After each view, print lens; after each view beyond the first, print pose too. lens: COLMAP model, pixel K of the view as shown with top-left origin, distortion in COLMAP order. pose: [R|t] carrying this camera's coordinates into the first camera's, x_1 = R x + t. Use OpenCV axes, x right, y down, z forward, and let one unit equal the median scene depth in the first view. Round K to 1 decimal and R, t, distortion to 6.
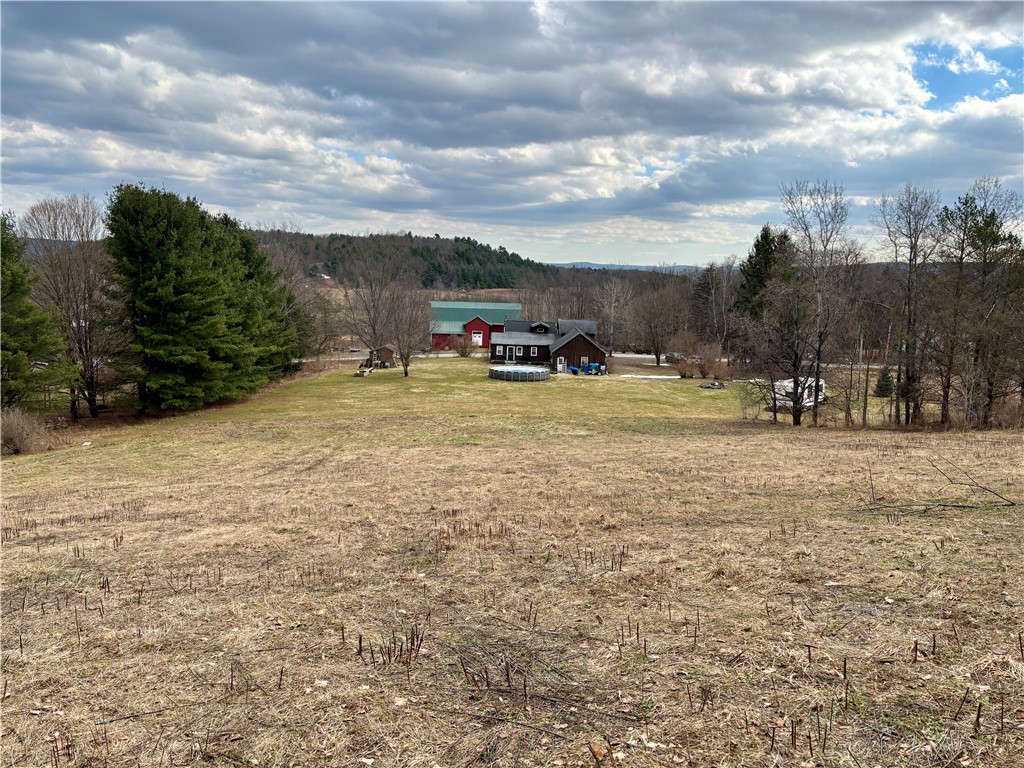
lens RADIAL K [[778.4, 0, 512.0], [0, 778.4, 384.0], [0, 0, 1]] dist [-0.001847, -0.000718]
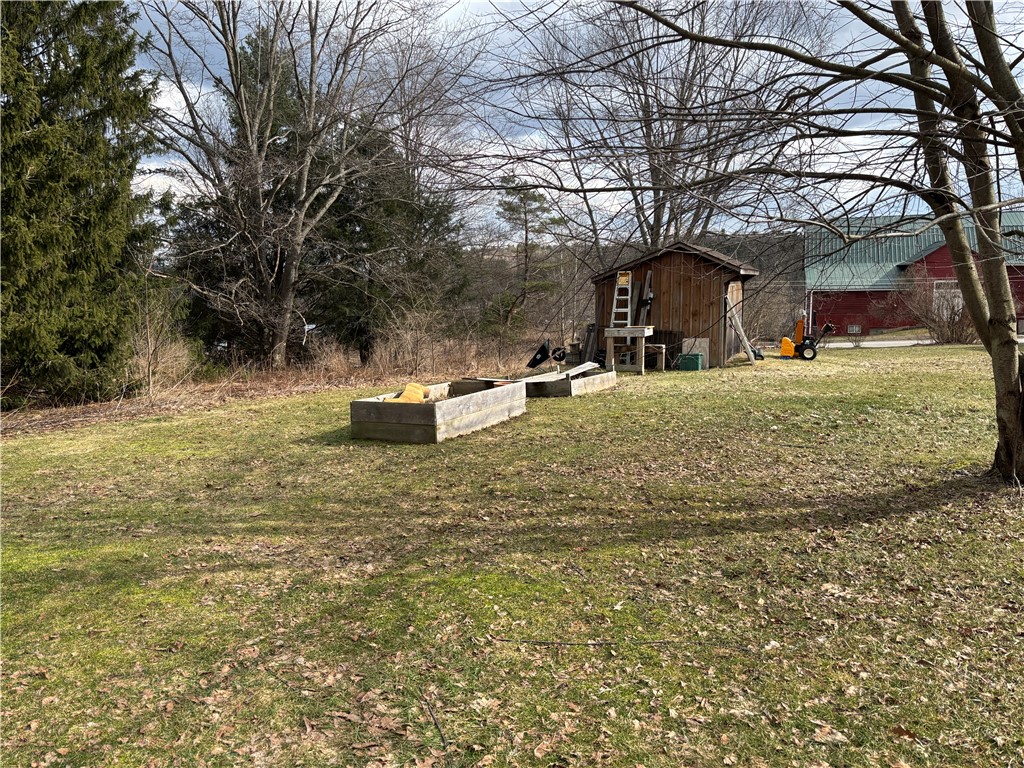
lens RADIAL K [[778.4, 0, 512.0], [0, 778.4, 384.0], [0, 0, 1]] dist [-0.001847, -0.000718]
pose [[0.923464, -0.002169, -0.383678, -0.129551], [-0.014865, 0.999031, -0.041428, -0.009411], [0.383396, 0.043960, 0.922537, 0.816272]]
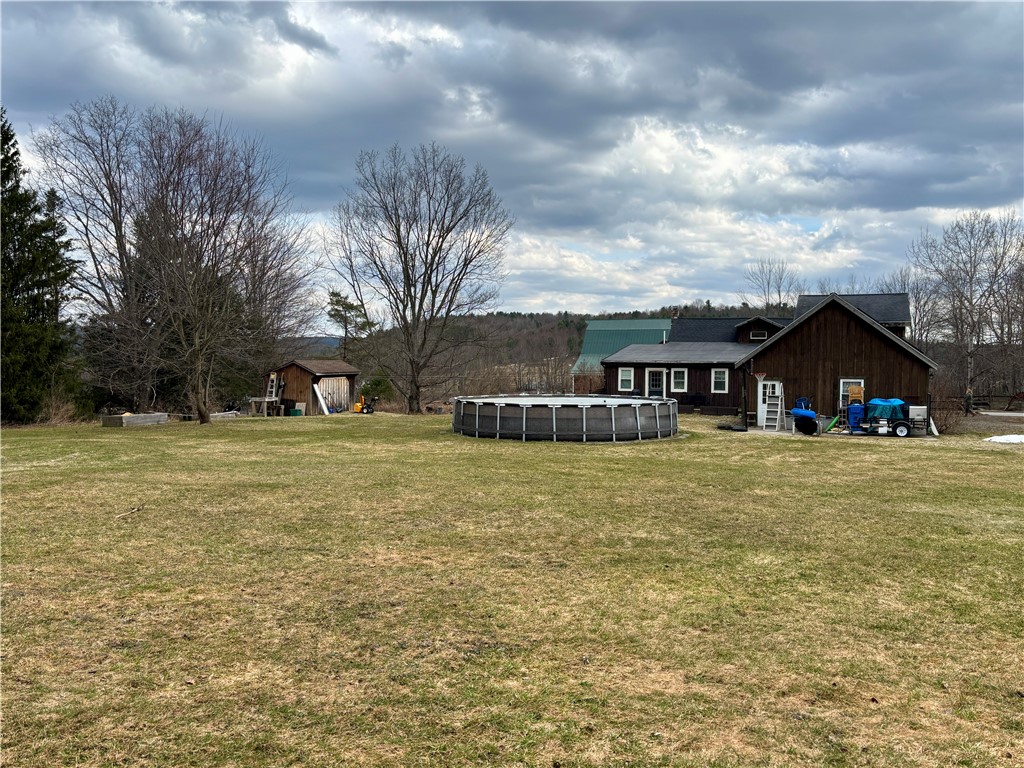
lens RADIAL K [[856.3, 0, 512.0], [0, 856.3, 384.0], [0, 0, 1]] dist [0.015547, 0.004398]
pose [[0.925712, -0.017925, -0.377804, 0.096891], [-0.028258, 0.992807, -0.116344, 0.009902], [0.377172, 0.118377, 0.918547, 0.639448]]
